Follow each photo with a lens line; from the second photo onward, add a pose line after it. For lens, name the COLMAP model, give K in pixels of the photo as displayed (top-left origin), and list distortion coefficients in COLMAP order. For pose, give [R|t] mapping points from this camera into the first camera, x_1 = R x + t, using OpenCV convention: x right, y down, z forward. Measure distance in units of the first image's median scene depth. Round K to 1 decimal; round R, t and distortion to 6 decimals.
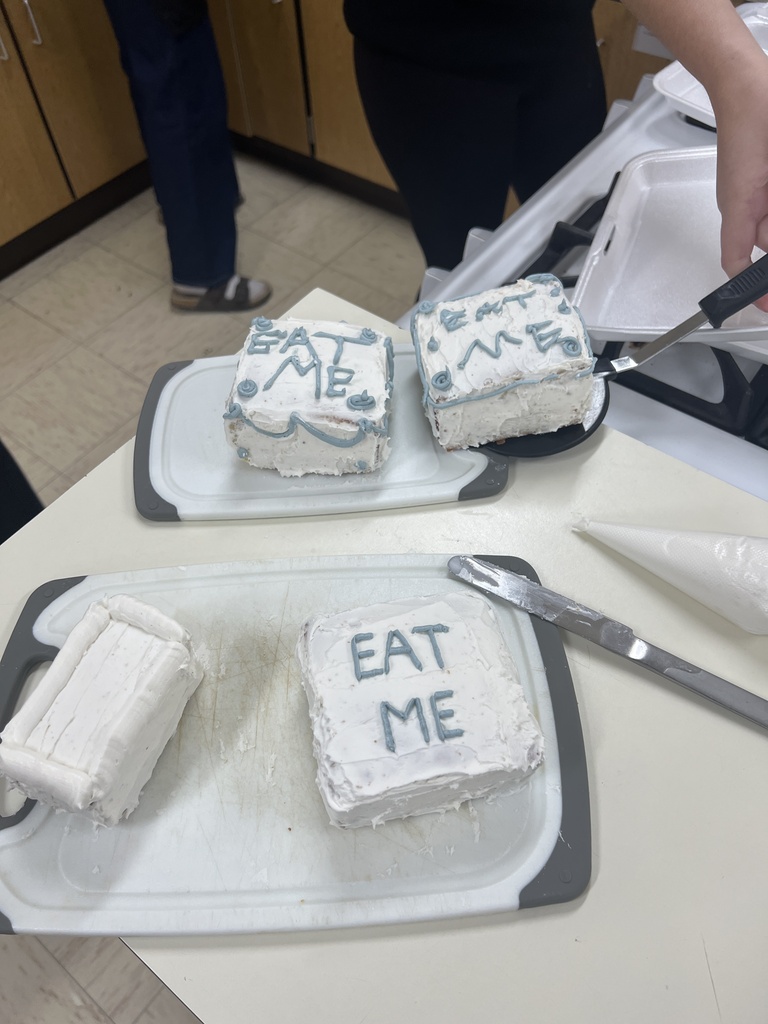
lens RADIAL K [[779.4, 0, 384.2], [0, 779.4, 511.1], [0, 0, 1]] dist [-0.030335, -0.001328]
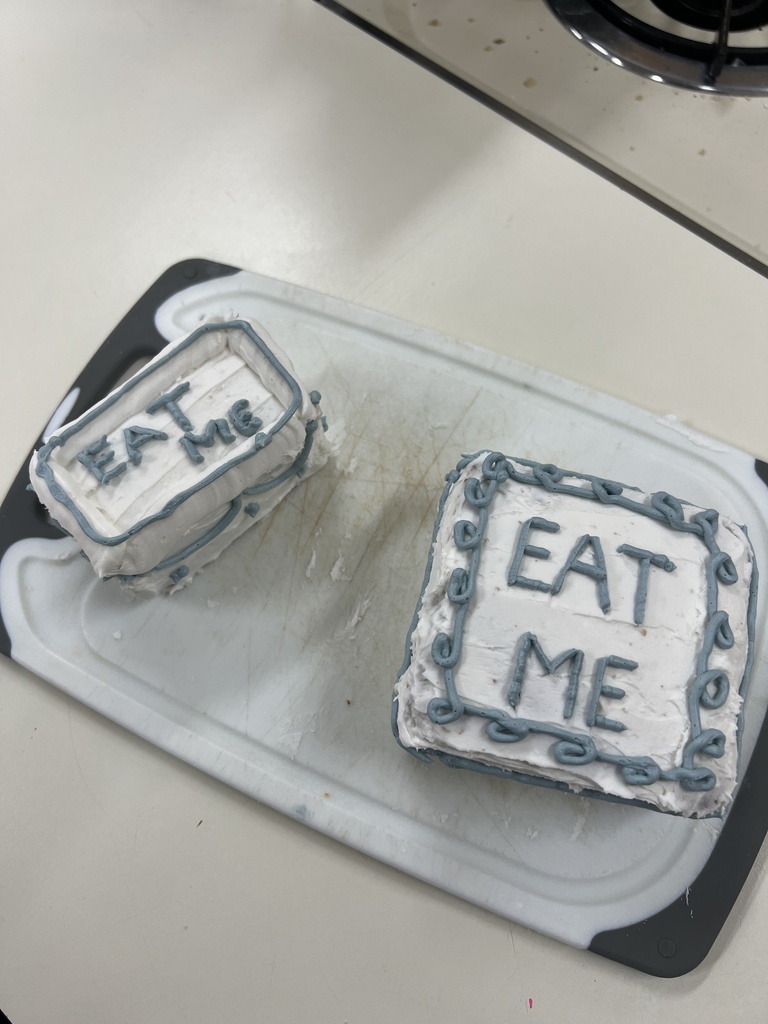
lens RADIAL K [[779.4, 0, 386.7], [0, 779.4, 514.0], [0, 0, 1]] dist [-0.030335, -0.001328]
pose [[0.891514, 0.418383, -0.173664, -0.036088], [-0.345519, 0.875966, 0.336601, -0.019654], [0.292951, -0.240080, 0.925495, 0.375339]]
